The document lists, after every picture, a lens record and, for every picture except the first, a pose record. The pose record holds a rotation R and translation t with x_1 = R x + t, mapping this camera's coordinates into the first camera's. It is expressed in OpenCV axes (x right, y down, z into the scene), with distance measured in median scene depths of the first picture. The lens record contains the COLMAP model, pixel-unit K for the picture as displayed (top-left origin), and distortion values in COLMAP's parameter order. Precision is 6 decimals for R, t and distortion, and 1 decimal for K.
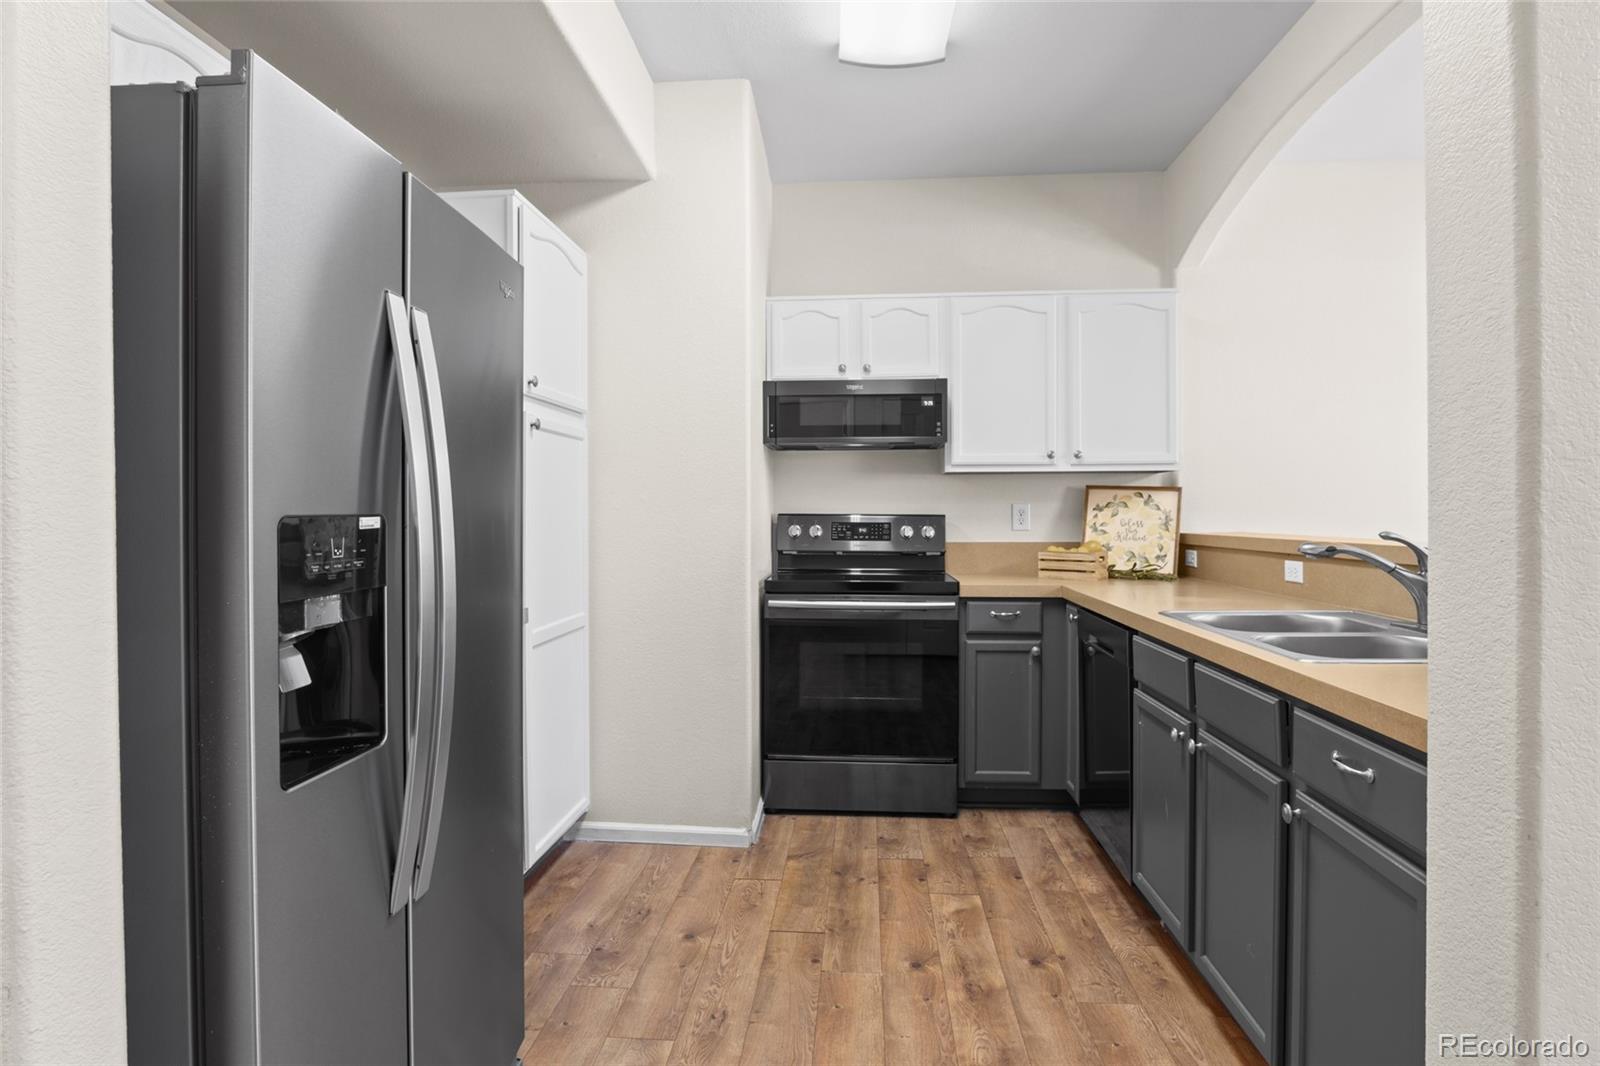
lens RADIAL K [[866.3, 0, 799.9], [0, 866.3, 522.7], [0, 0, 1]] dist [-0.028138, 0.004304]
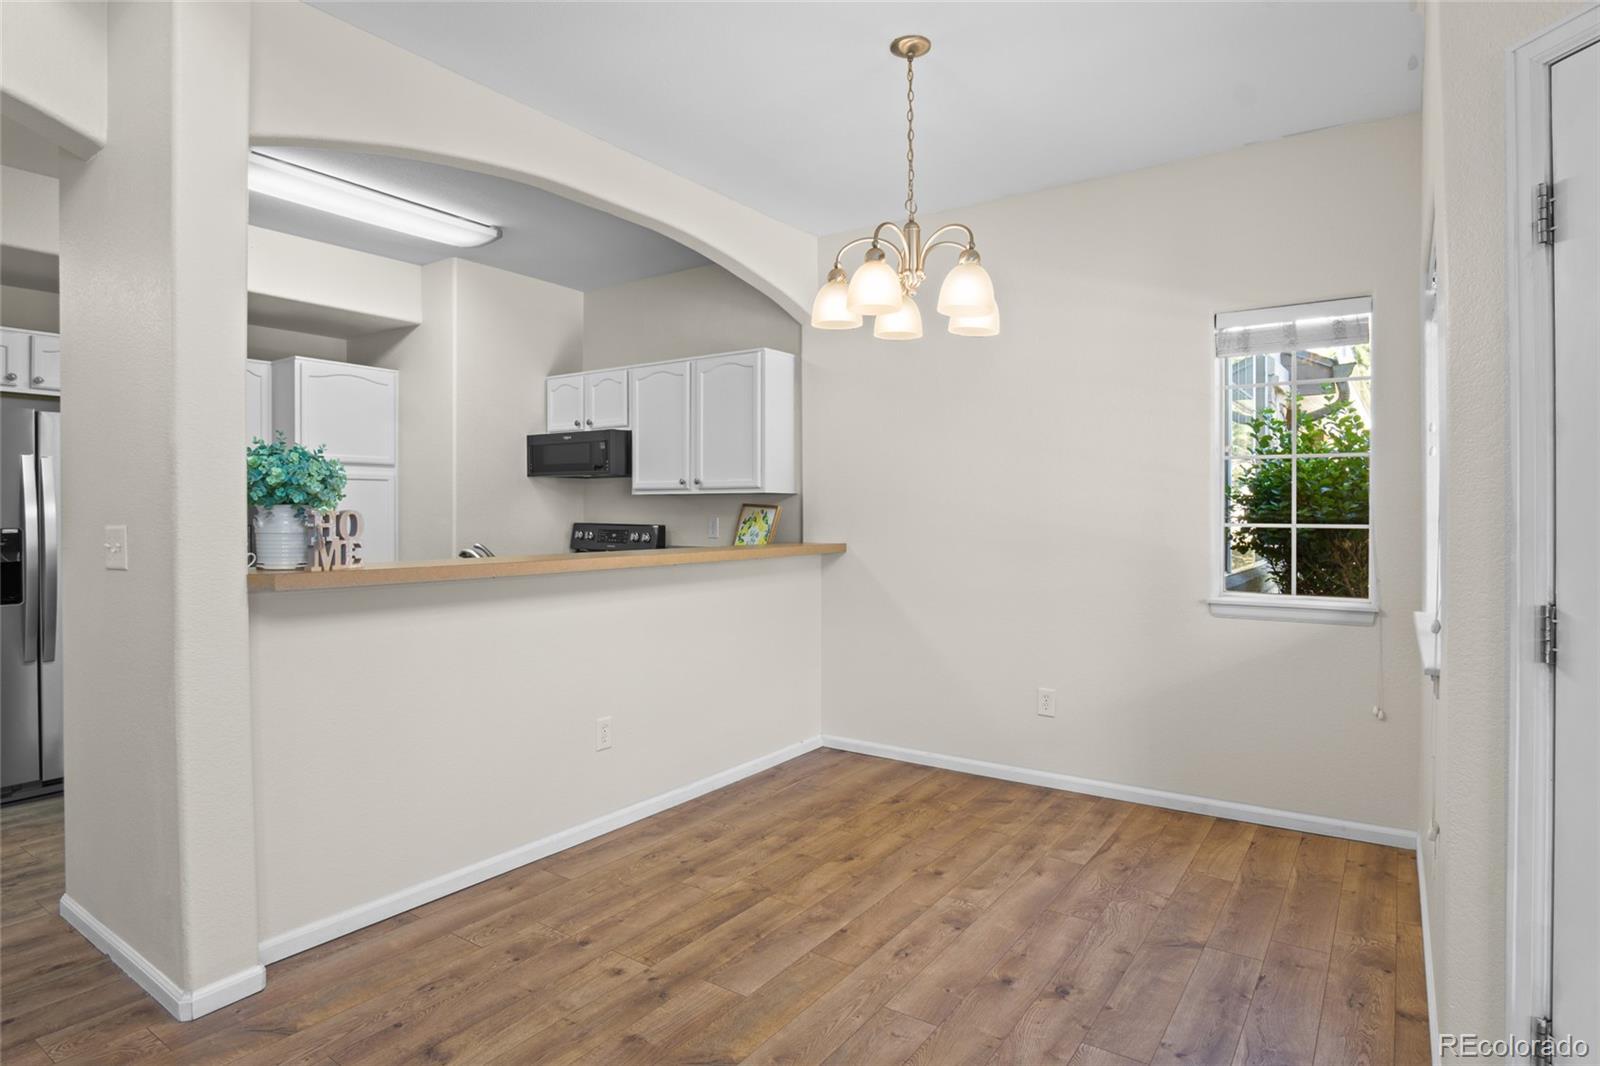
lens RADIAL K [[866.3, 0, 796.9], [0, 866.3, 523.5], [0, 0, 1]] dist [-0.028138, 0.004304]
pose [[0.856635, 0.013985, -0.515734, 1.115428], [-0.011426, 0.999902, 0.008134, -0.026690], [0.515797, -0.001075, 0.856710, -0.050935]]
